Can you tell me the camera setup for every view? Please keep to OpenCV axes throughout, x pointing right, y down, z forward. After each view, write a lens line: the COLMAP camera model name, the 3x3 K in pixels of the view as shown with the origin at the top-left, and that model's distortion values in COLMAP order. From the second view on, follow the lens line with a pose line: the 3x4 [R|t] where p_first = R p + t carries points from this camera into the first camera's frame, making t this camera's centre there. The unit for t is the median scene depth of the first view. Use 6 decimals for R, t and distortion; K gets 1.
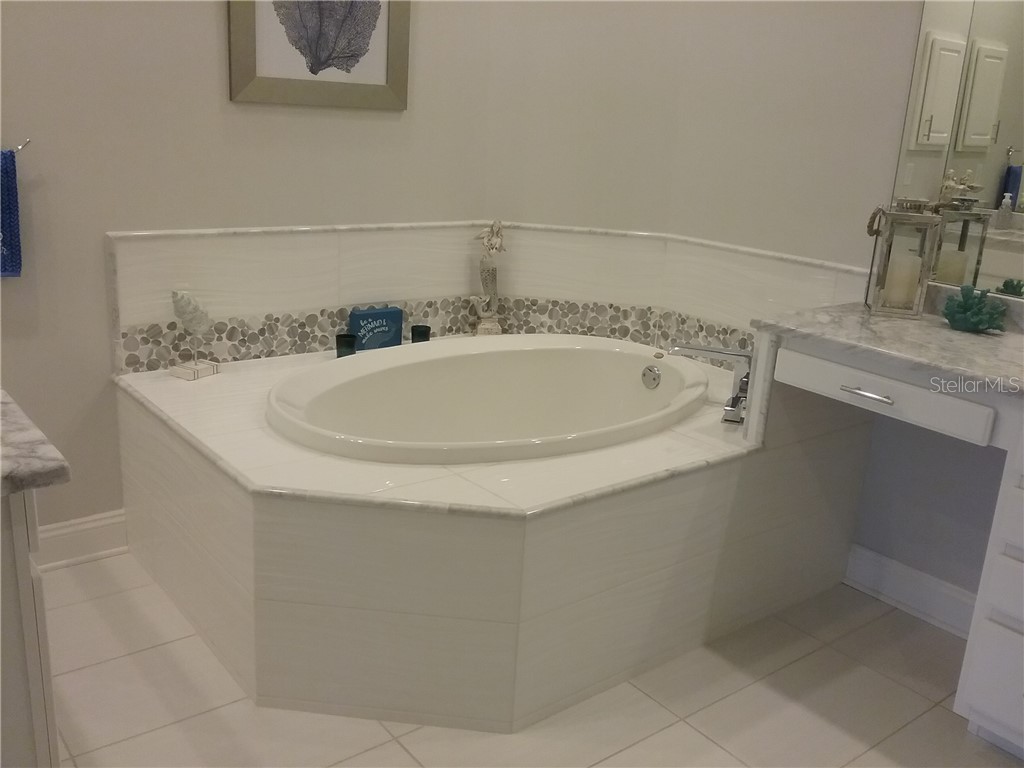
lens RADIAL K [[945.6, 0, 525.5], [0, 945.6, 377.5], [0, 0, 1]] dist [0.104118, -0.208787]
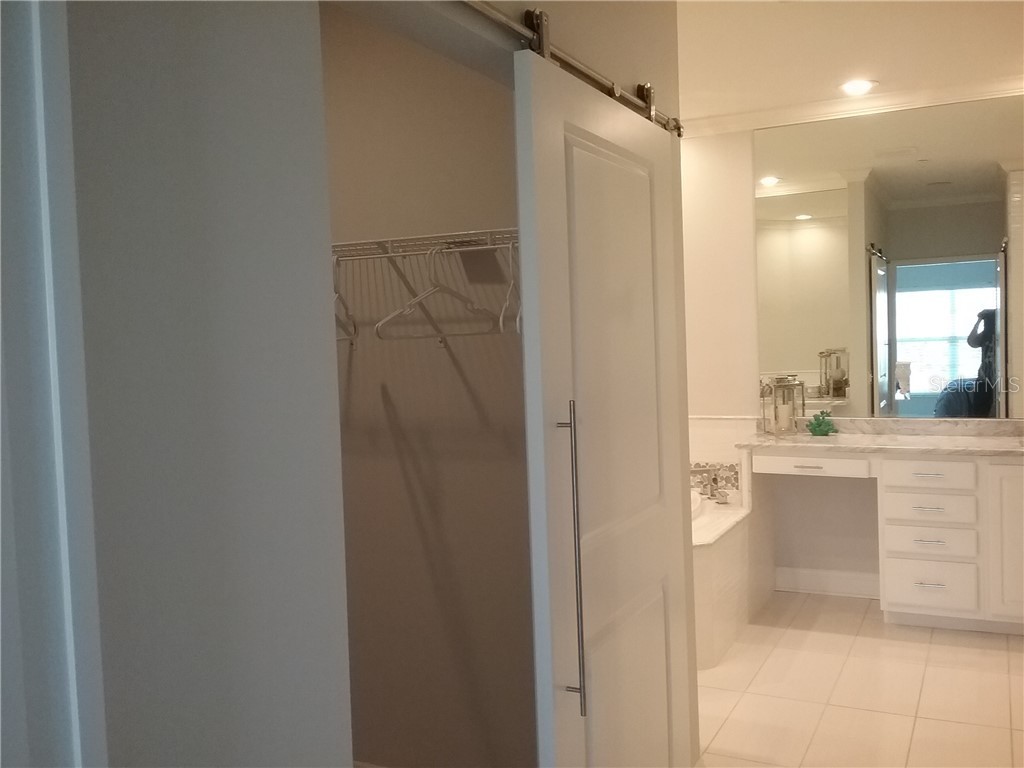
lens RADIAL K [[945.6, 0, 525.5], [0, 945.6, 377.5], [0, 0, 1]] dist [0.104118, -0.208787]
pose [[0.901002, -0.103816, 0.421210, -0.776484], [0.196165, 0.963507, -0.182135, 0.063499], [-0.386930, 0.246730, 0.888487, -0.487343]]
